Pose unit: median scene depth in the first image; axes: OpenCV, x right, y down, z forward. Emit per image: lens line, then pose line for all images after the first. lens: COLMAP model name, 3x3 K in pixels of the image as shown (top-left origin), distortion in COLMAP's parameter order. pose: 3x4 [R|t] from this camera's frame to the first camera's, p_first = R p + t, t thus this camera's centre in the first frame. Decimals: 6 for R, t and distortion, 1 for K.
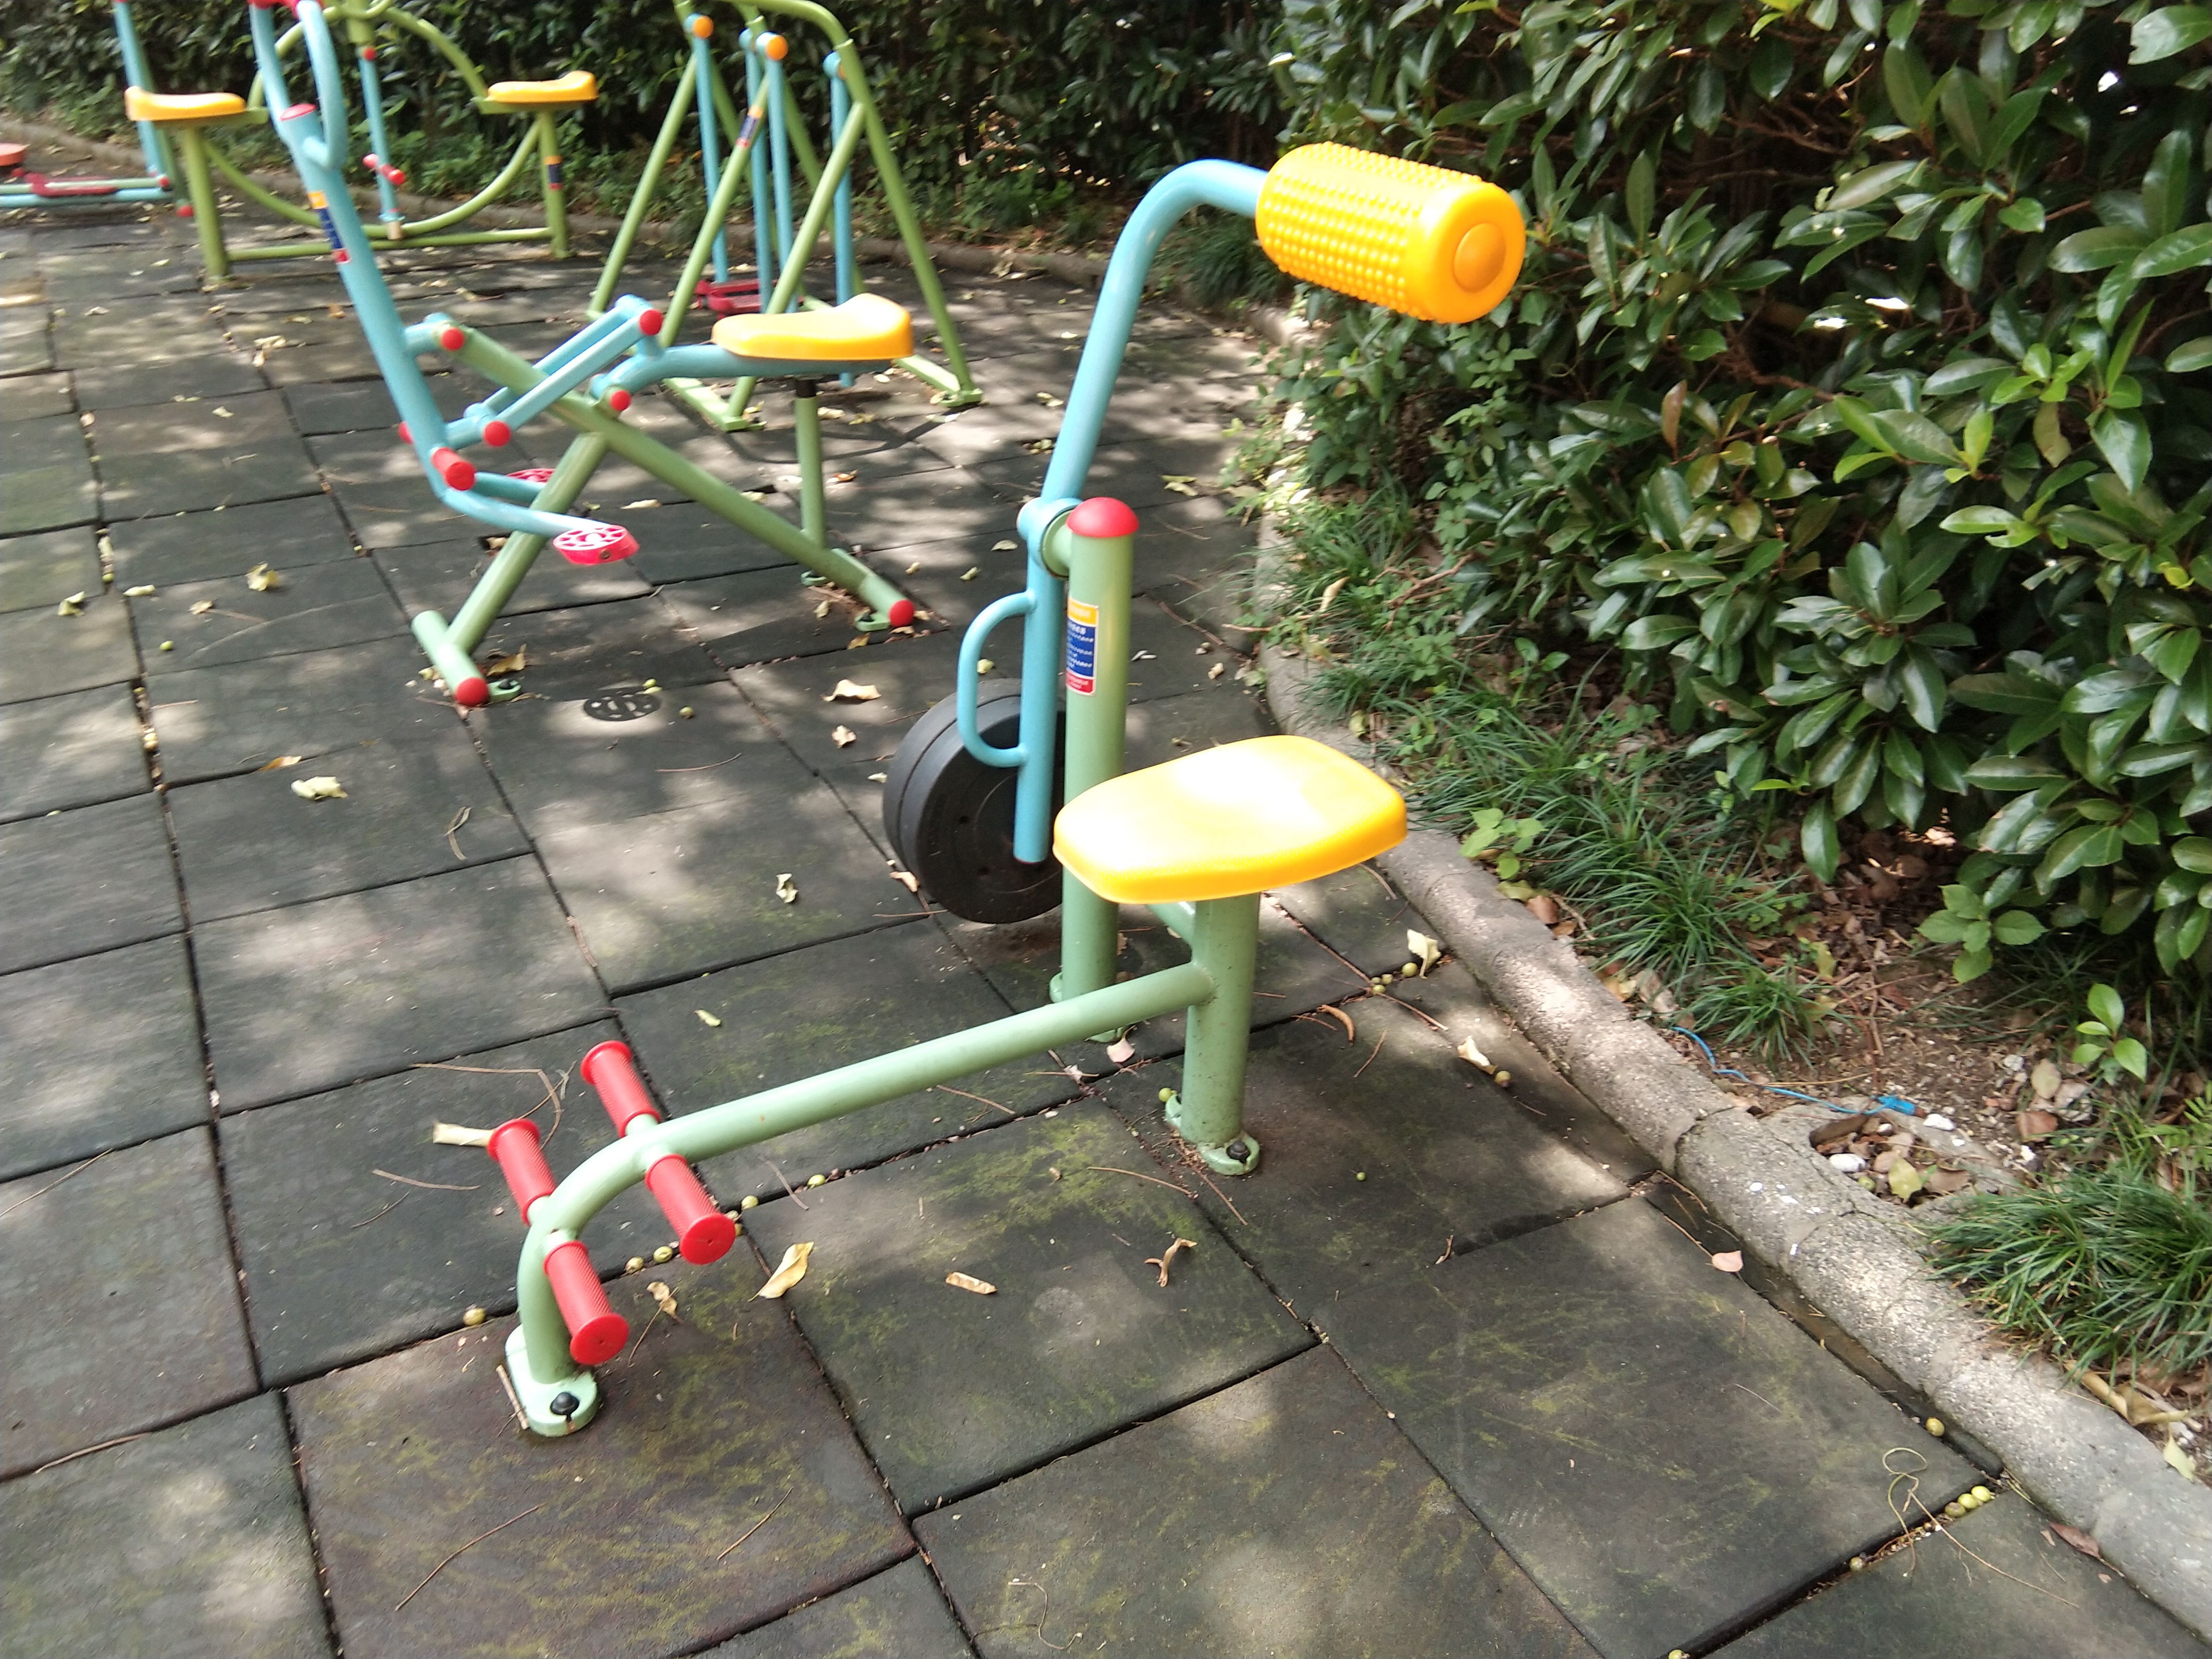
lens RADIAL K [[1758.5, 0, 1090.2], [0, 1758.5, 799.6], [0, 0, 1]] dist [0.099789, -0.143968]
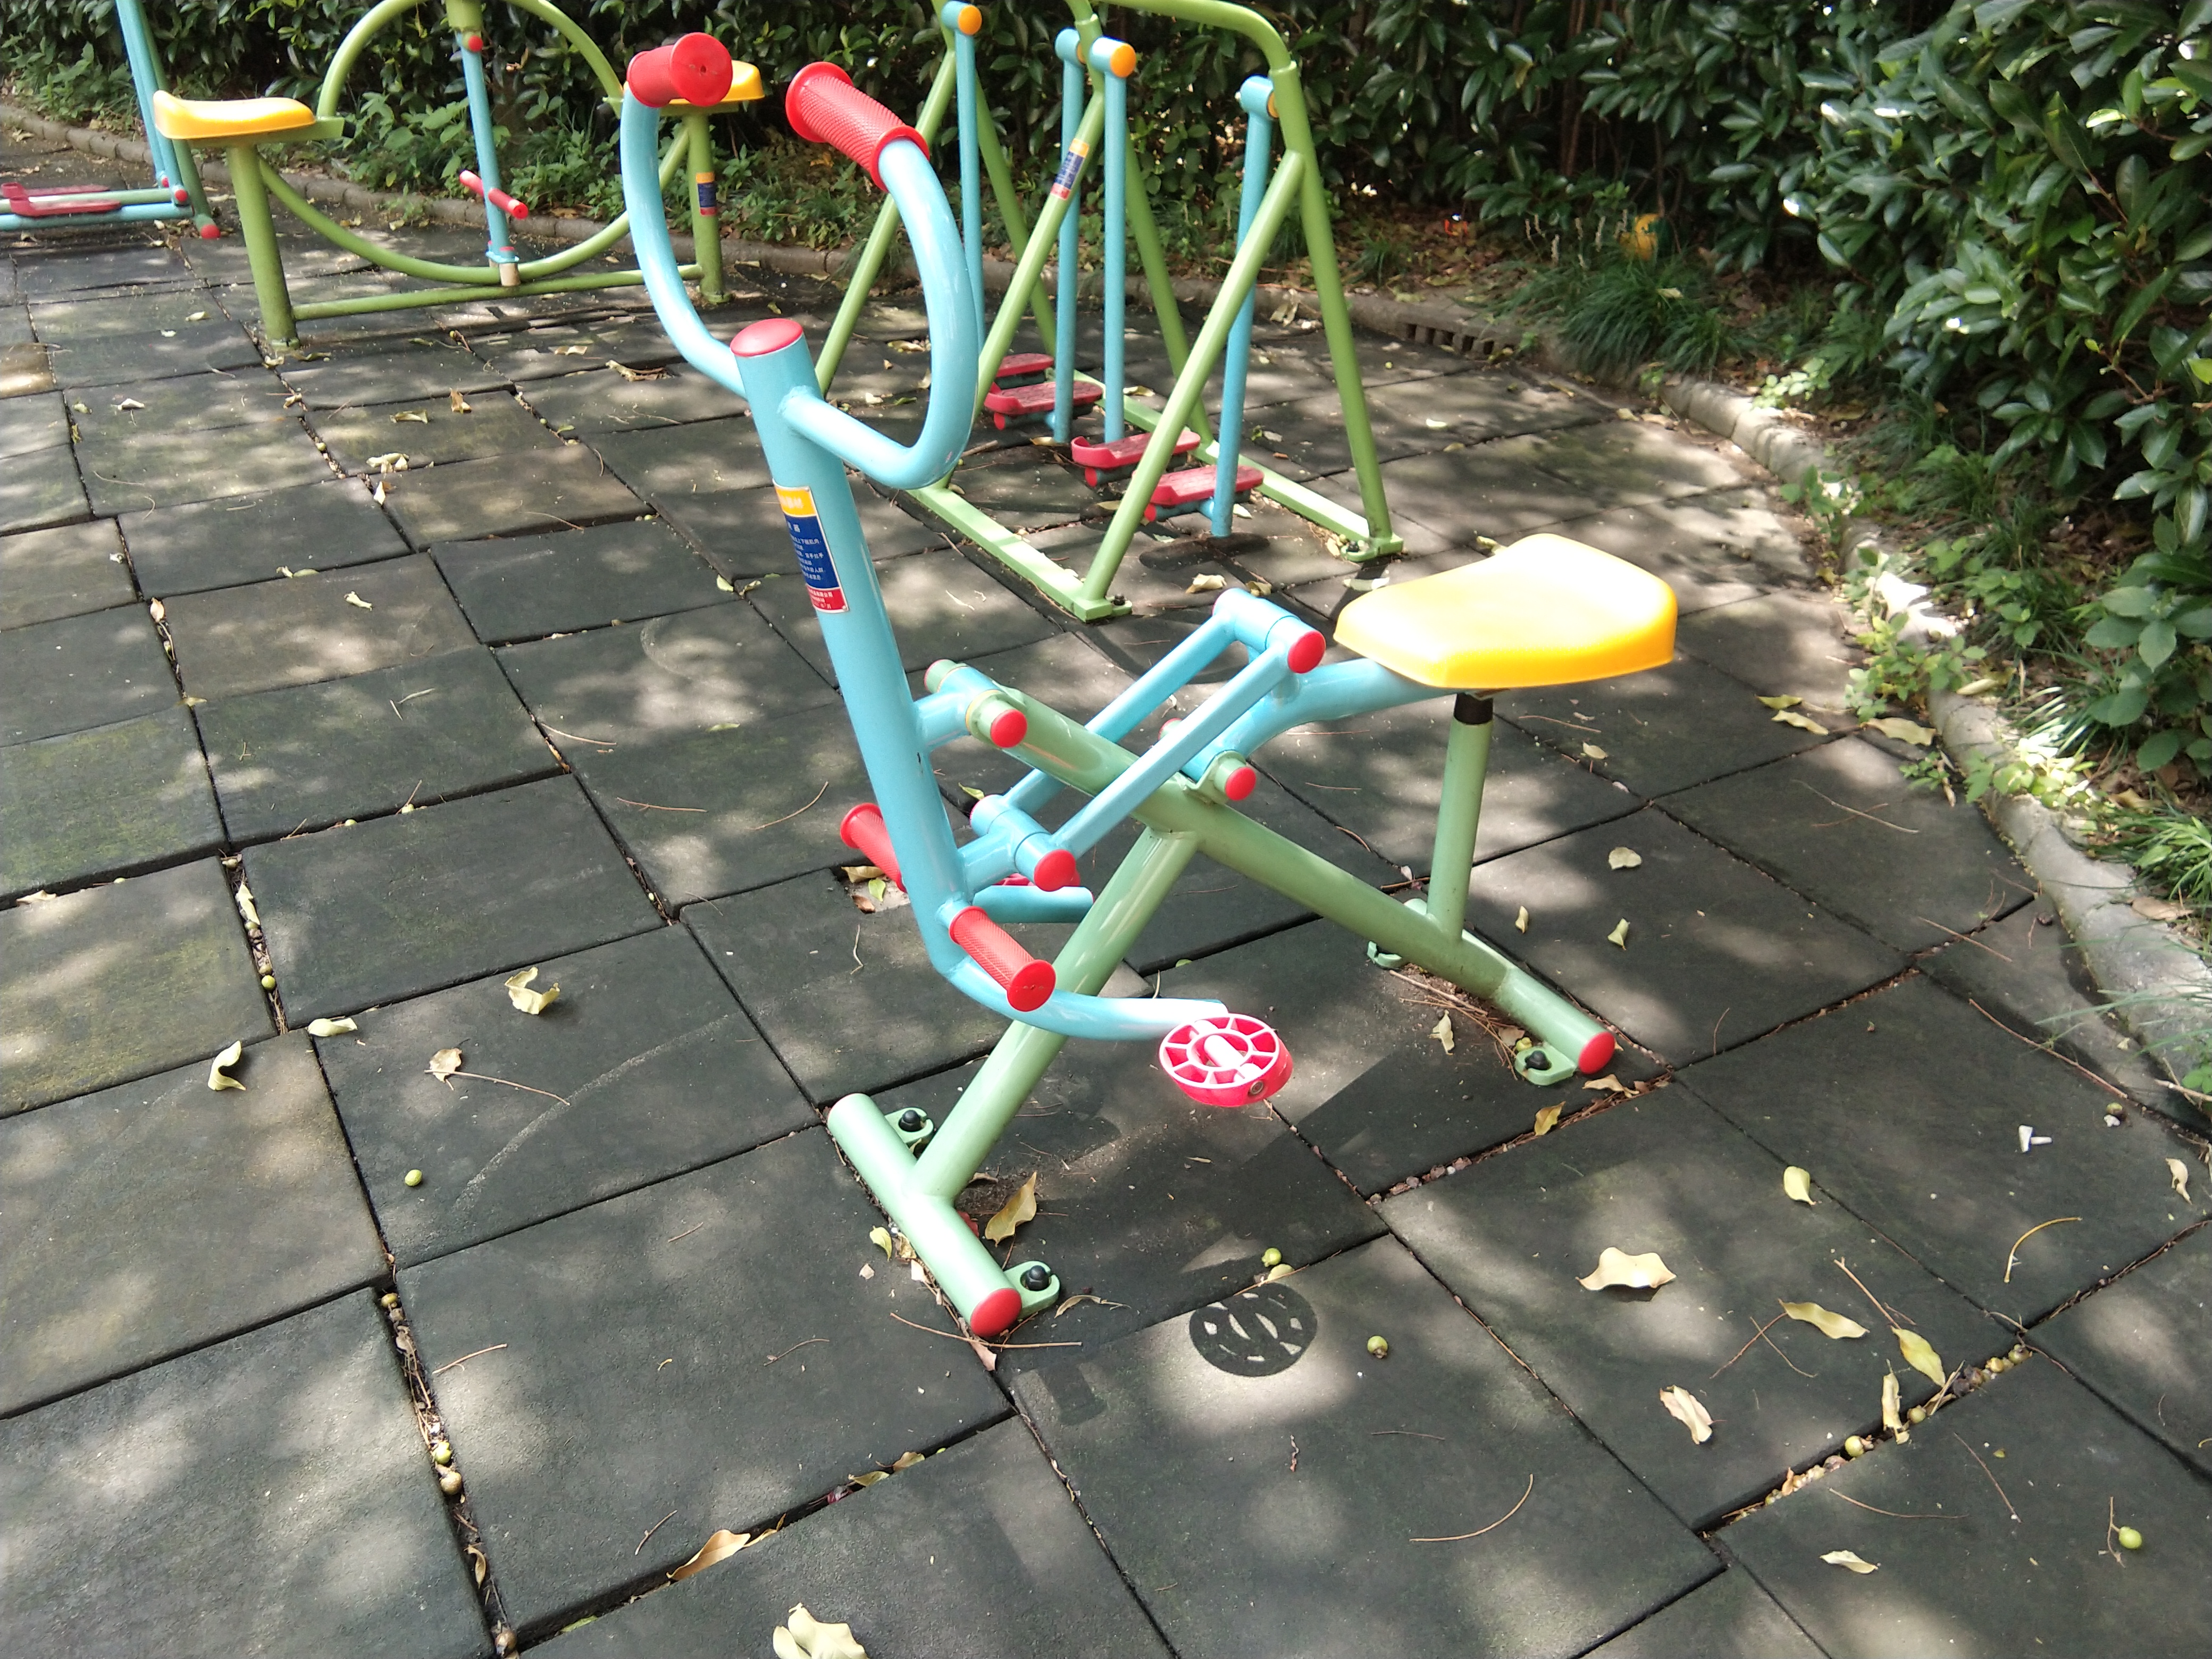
lens RADIAL K [[1749.0, 0, 1092.7], [0, 1749.0, 786.9], [0, 0, 1]] dist [0.091617, -0.126110]
pose [[0.999384, -0.015044, 0.031705, -0.198657], [0.013867, 0.999218, 0.037015, -0.147846], [-0.032237, -0.036553, 0.998812, 0.267448]]
